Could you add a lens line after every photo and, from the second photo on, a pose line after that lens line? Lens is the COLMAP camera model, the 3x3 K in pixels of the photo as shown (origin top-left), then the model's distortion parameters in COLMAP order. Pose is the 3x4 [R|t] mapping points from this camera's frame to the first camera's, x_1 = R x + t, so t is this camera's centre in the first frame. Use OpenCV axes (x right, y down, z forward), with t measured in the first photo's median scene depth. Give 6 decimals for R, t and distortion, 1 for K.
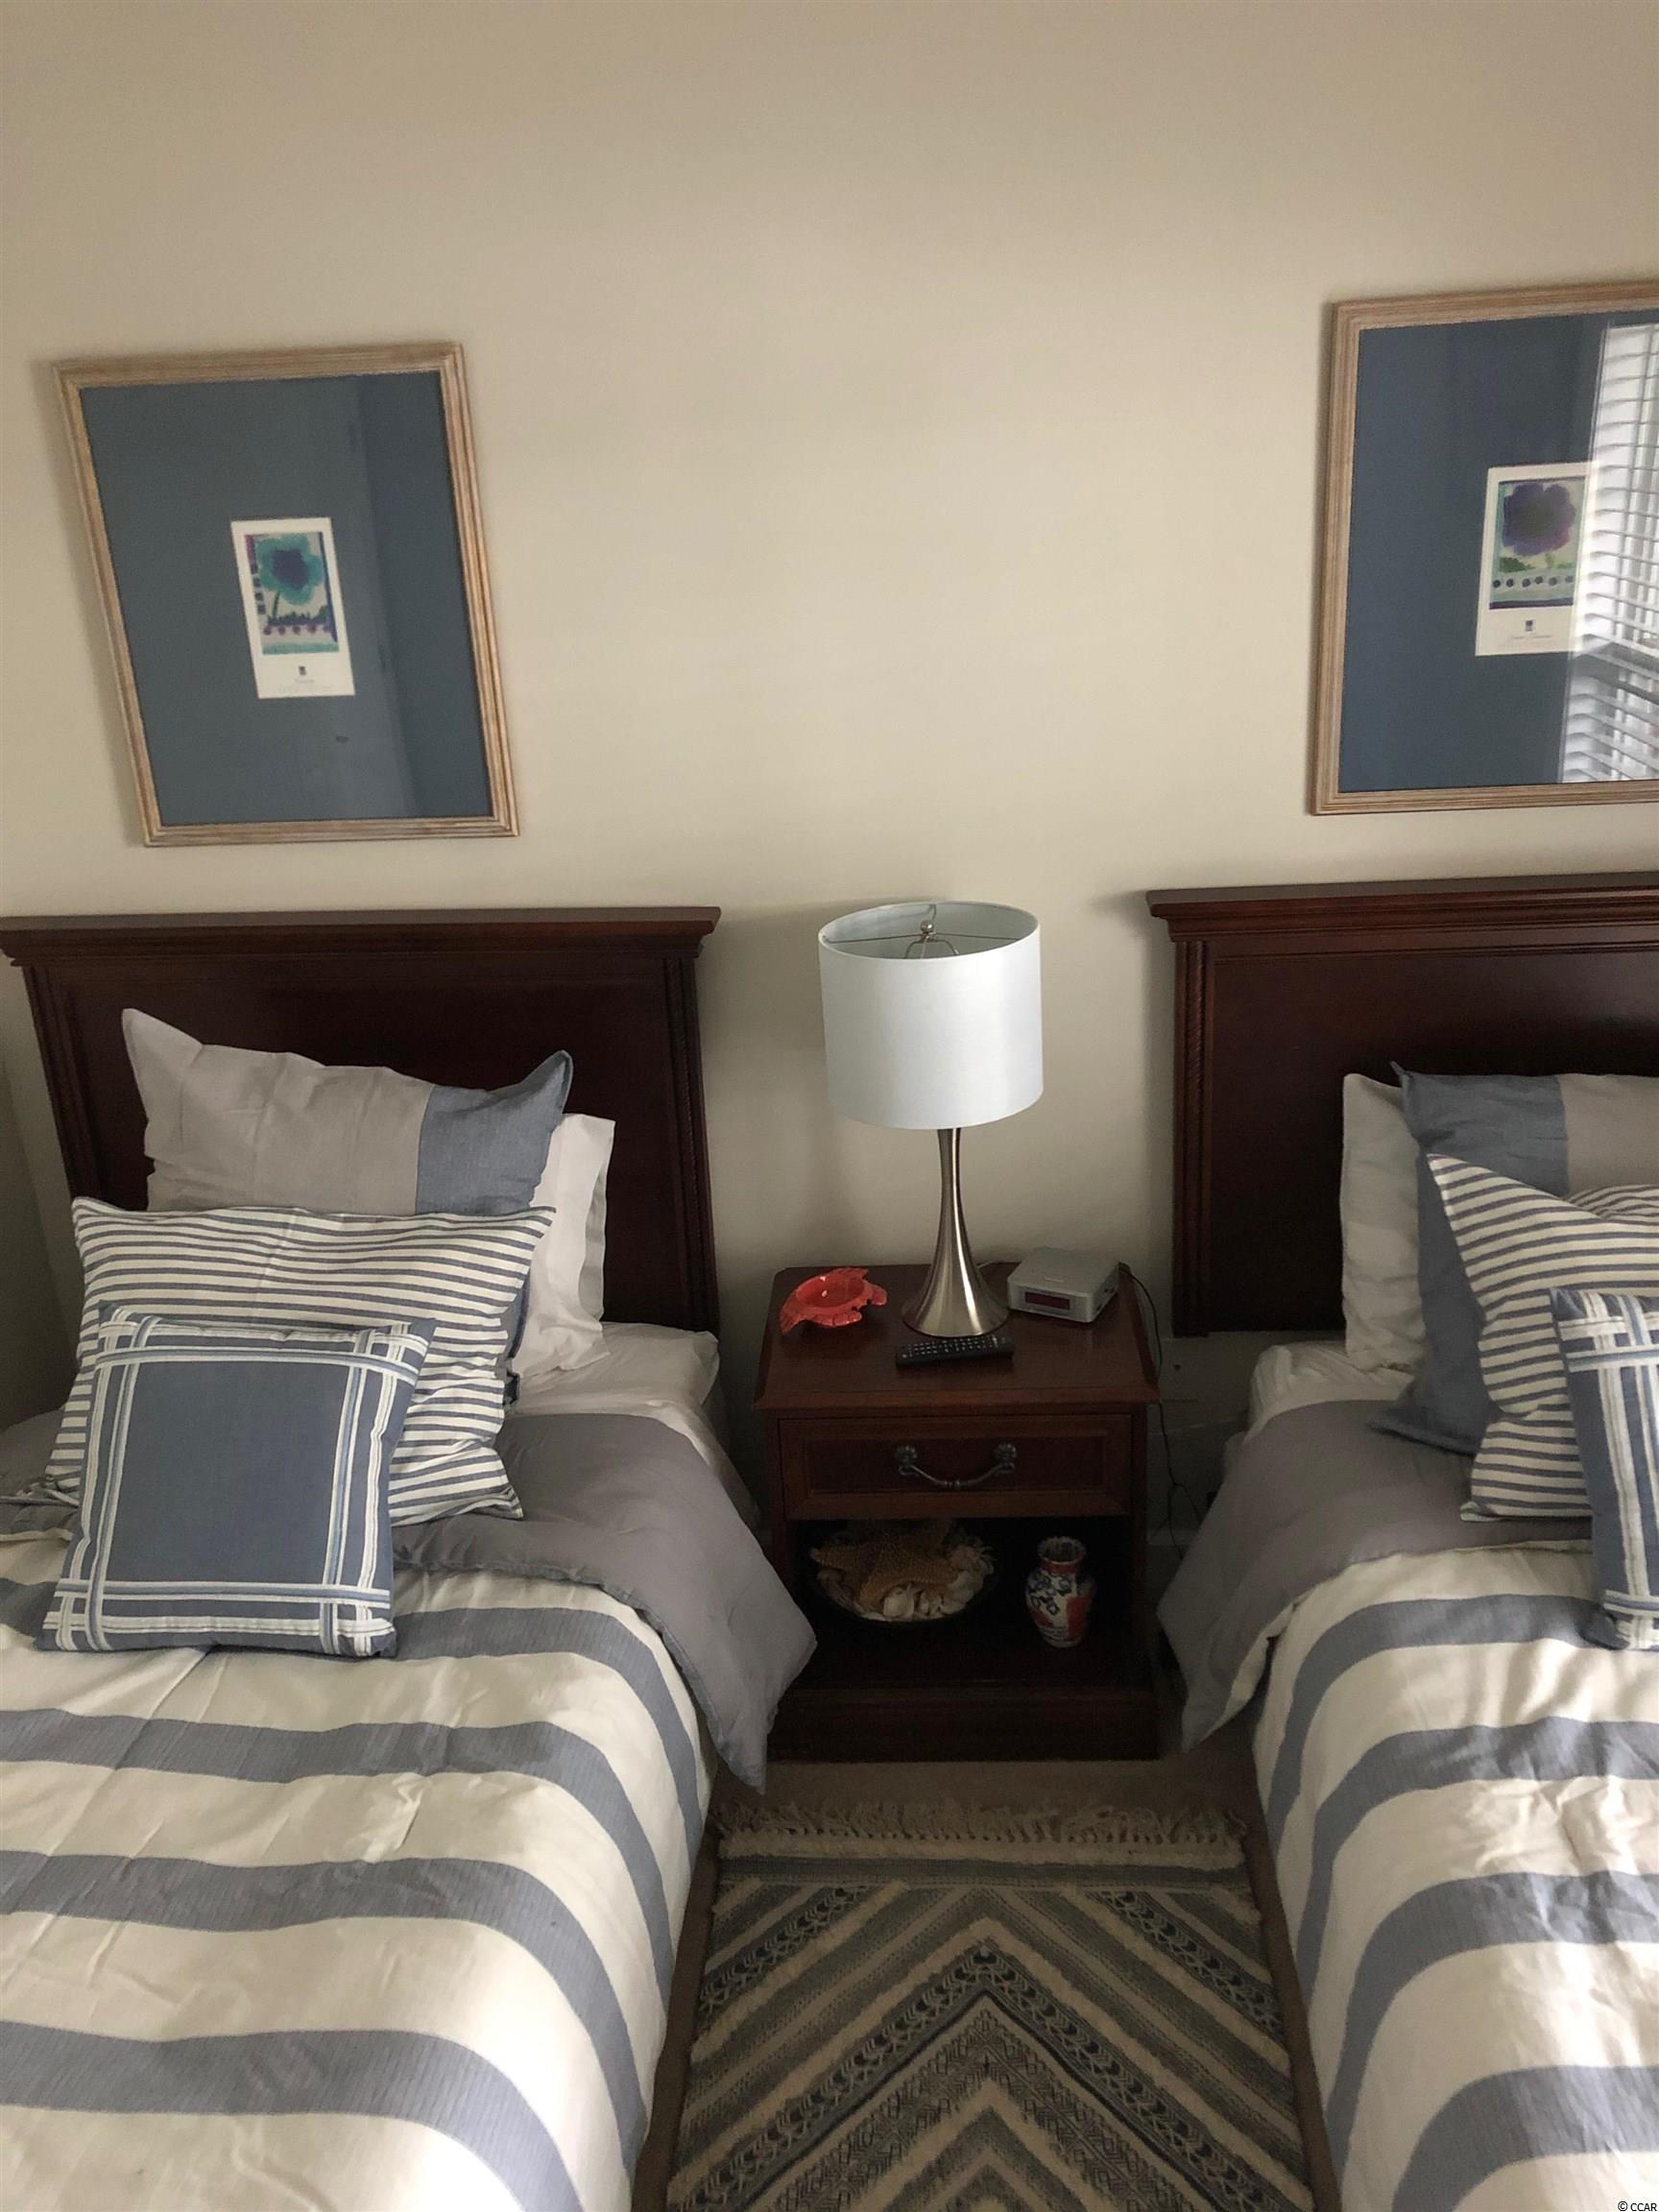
lens RADIAL K [[1781.8, 0, 832.3], [0, 1781.8, 1108.5], [0, 0, 1]] dist [0.029094, -0.033229]
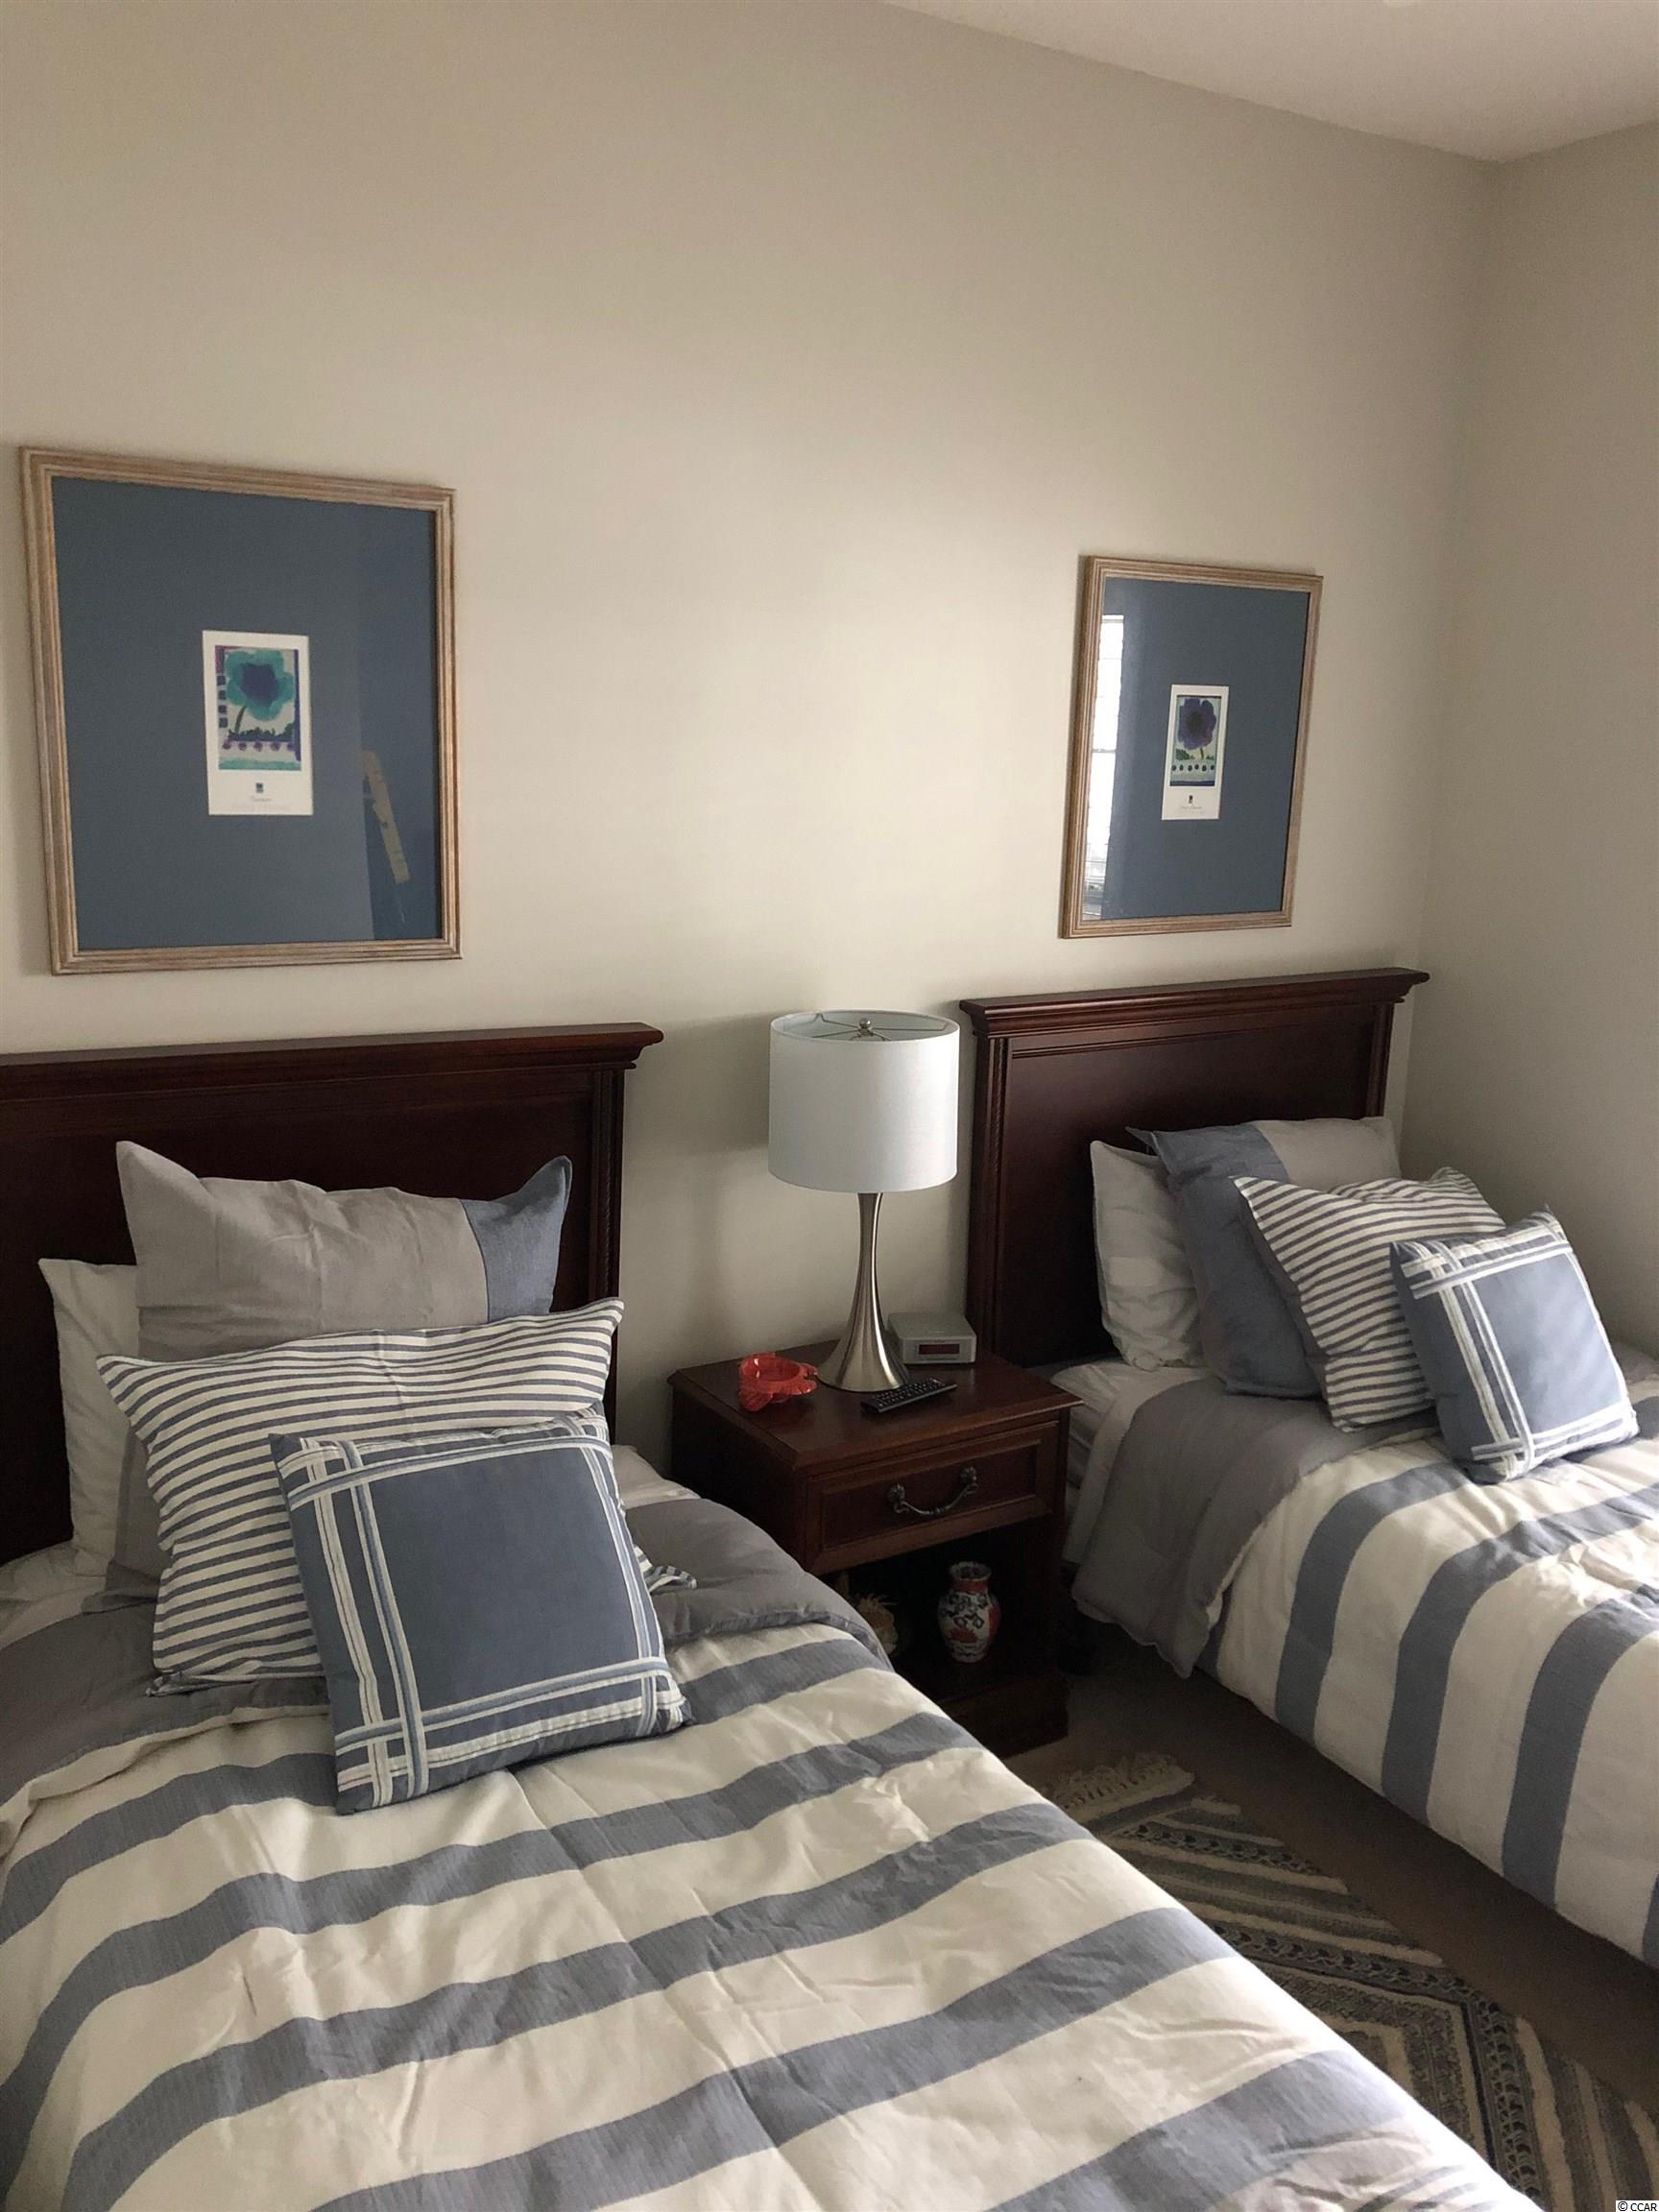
lens RADIAL K [[1781.8, 0, 835.2], [0, 1781.8, 1100.1], [0, 0, 1]] dist [0.029094, -0.033229]
pose [[0.820175, -0.048055, 0.570091, -0.635357], [0.138556, 0.983486, -0.116435, 0.080408], [-0.555081, 0.174487, 0.813289, 0.077954]]
